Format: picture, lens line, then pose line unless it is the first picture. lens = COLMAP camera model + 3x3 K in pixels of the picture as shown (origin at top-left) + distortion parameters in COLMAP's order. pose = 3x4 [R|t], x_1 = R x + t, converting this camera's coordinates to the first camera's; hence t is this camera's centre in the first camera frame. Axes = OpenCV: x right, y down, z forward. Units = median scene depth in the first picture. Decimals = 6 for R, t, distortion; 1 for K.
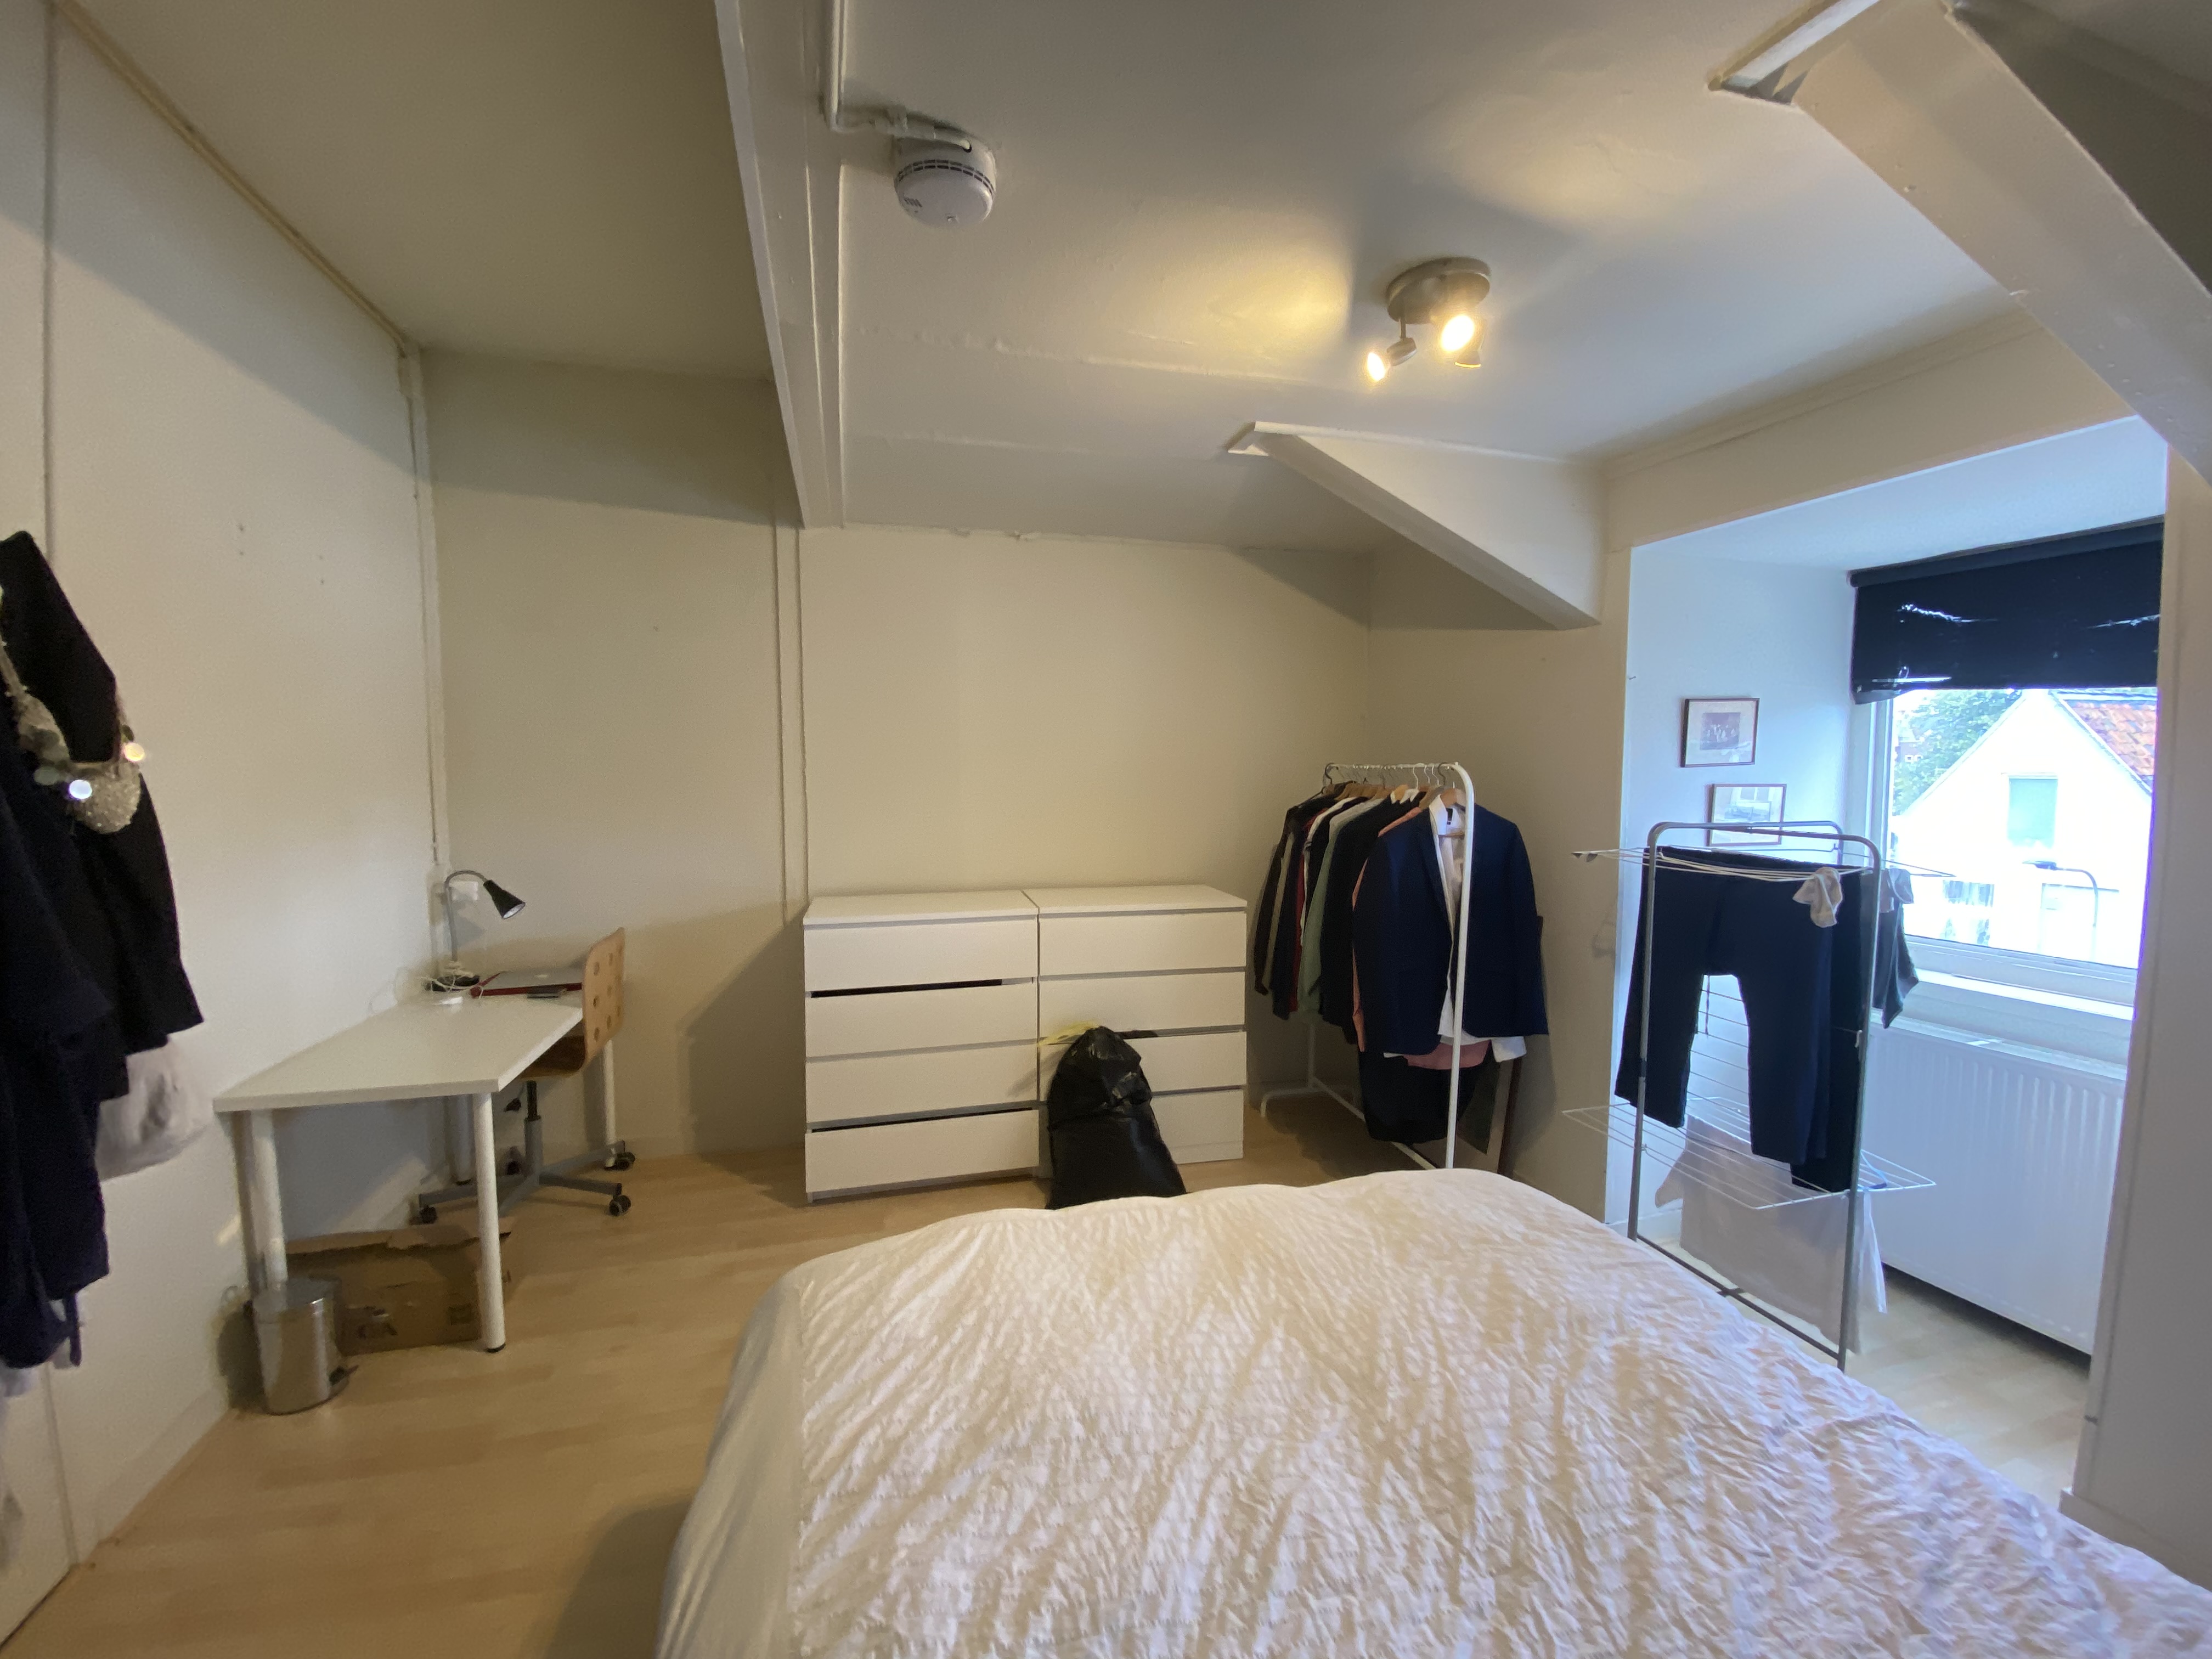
lens RADIAL K [[880.9, 0, 1099.9], [0, 880.9, 828.2], [0, 0, 1]] dist [0.001265, -0.013426]
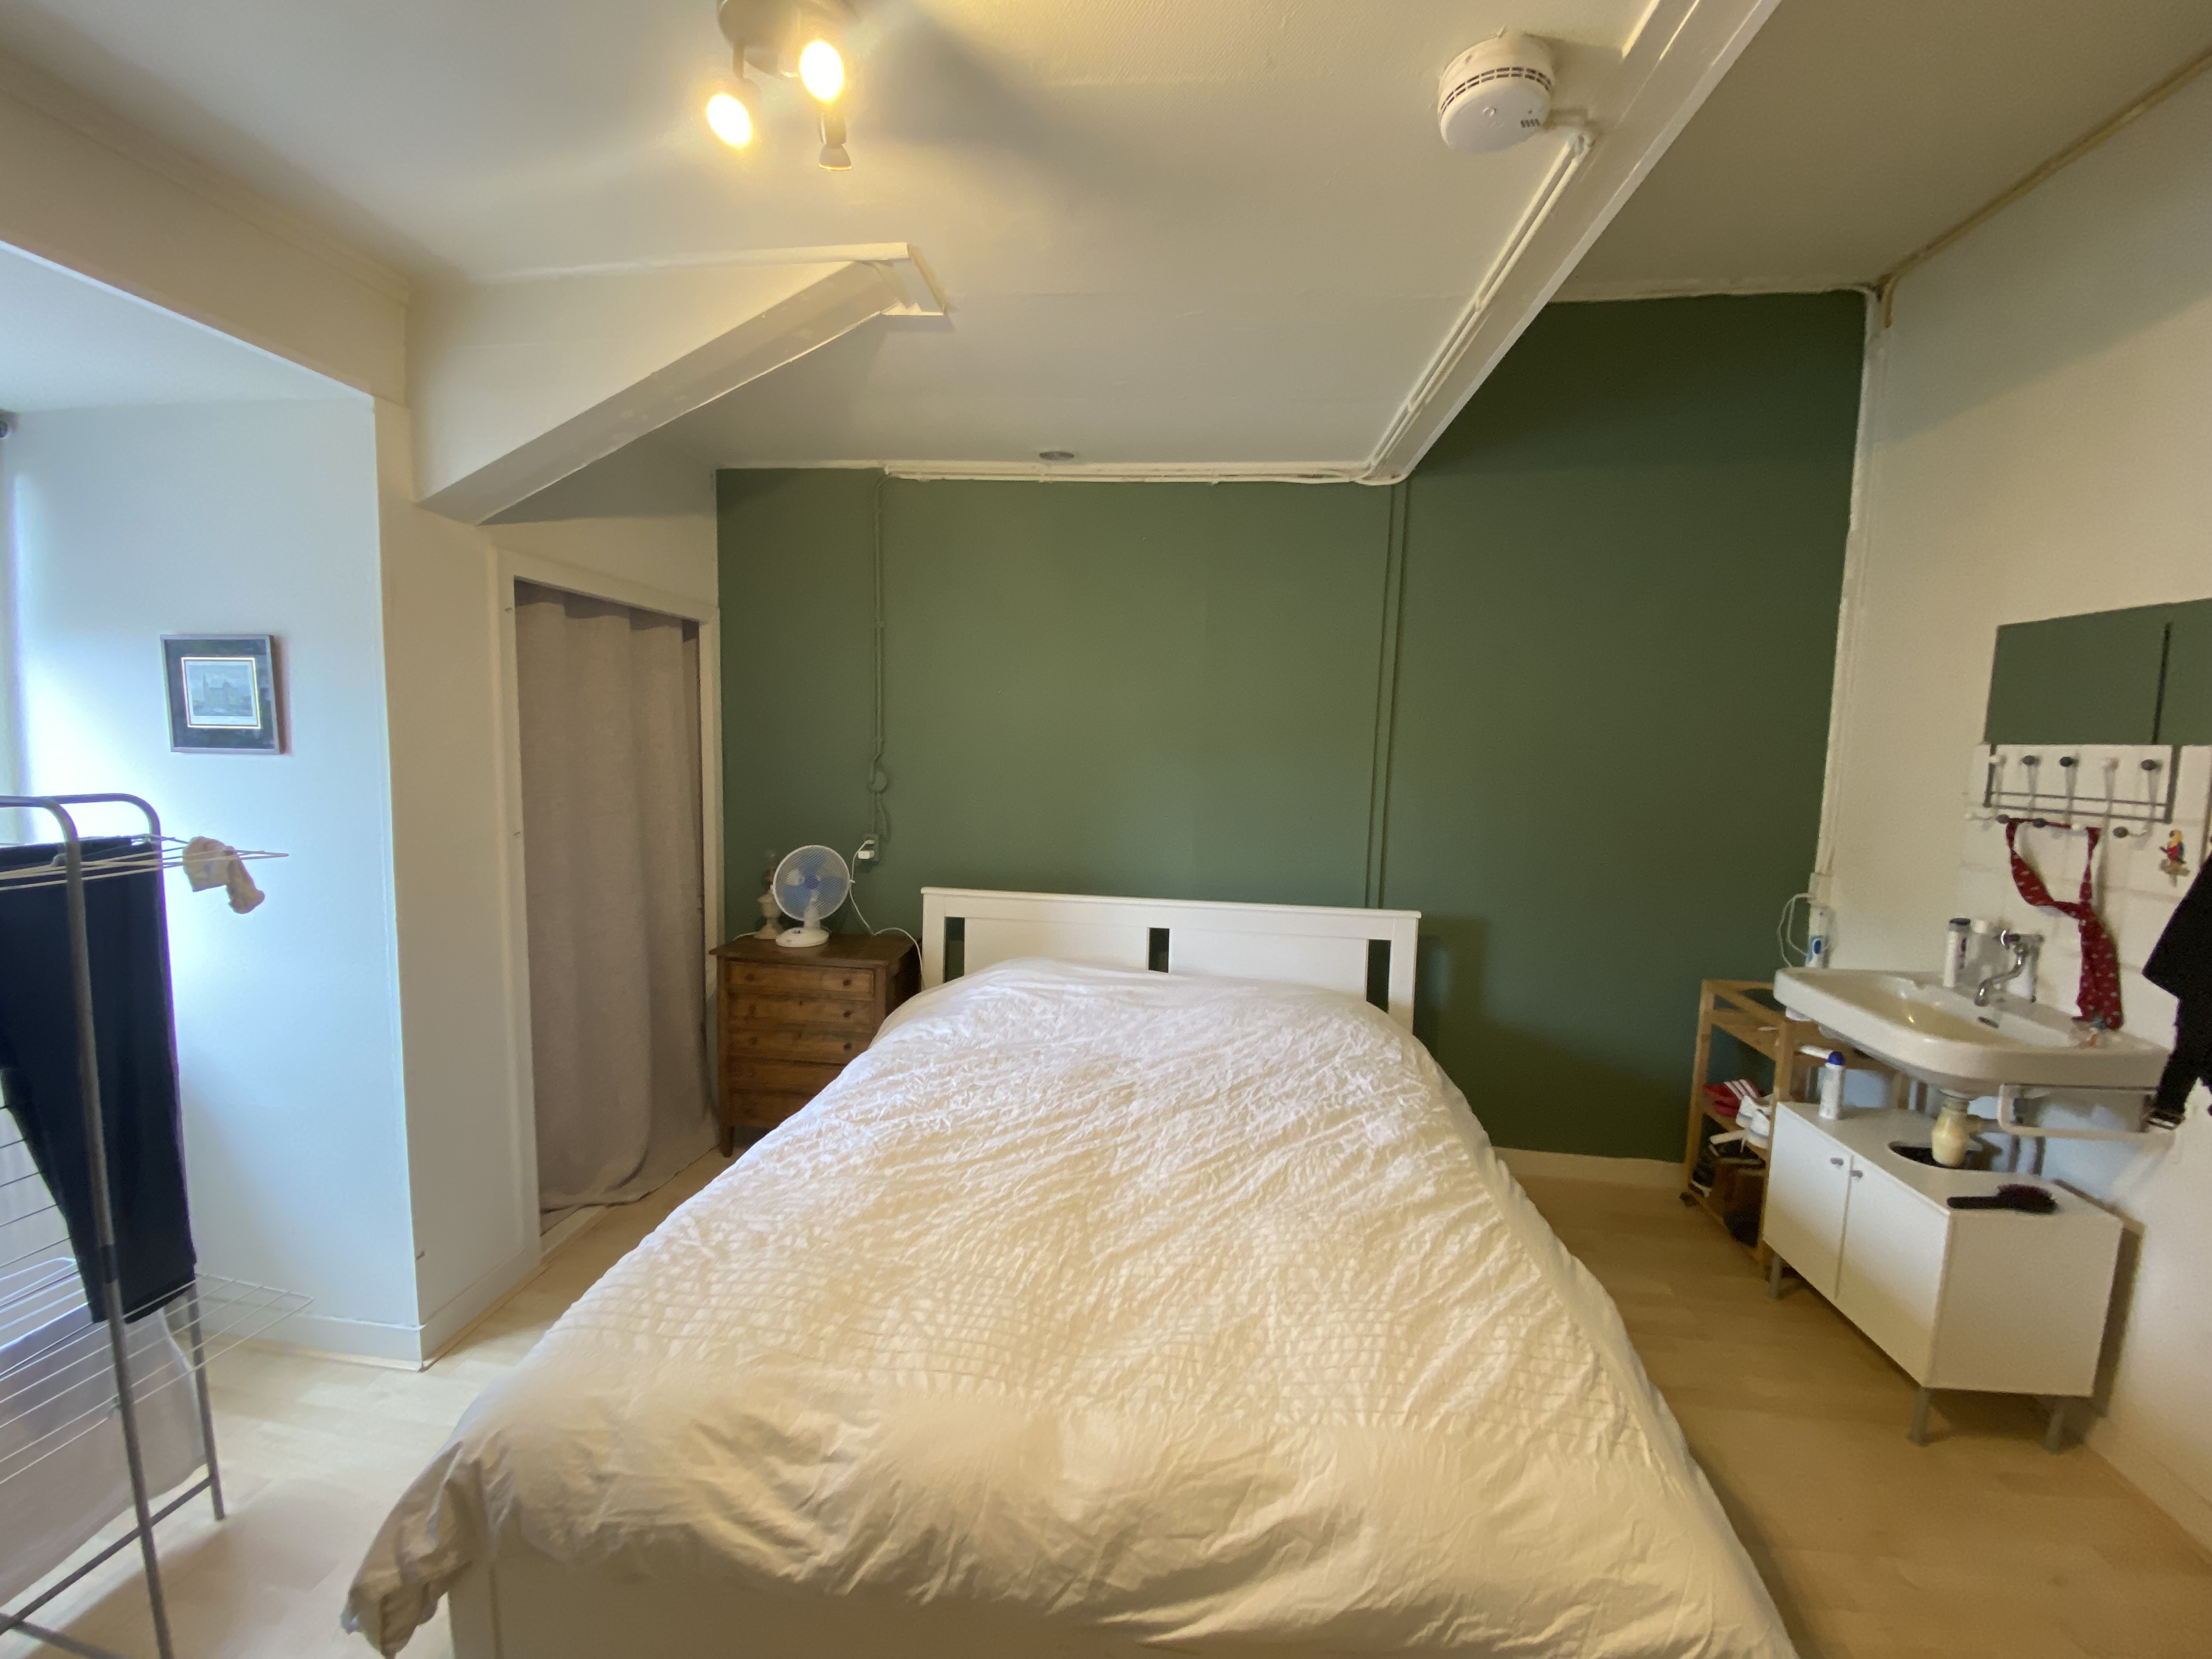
lens RADIAL K [[880.9, 0, 1099.9], [0, 880.9, 828.2], [0, 0, 1]] dist [0.001265, -0.013426]
pose [[-0.920278, -0.060560, 0.386551, -0.220418], [0.001963, 0.987222, 0.159339, -0.133973], [-0.391261, 0.147395, -0.908399, 2.362550]]
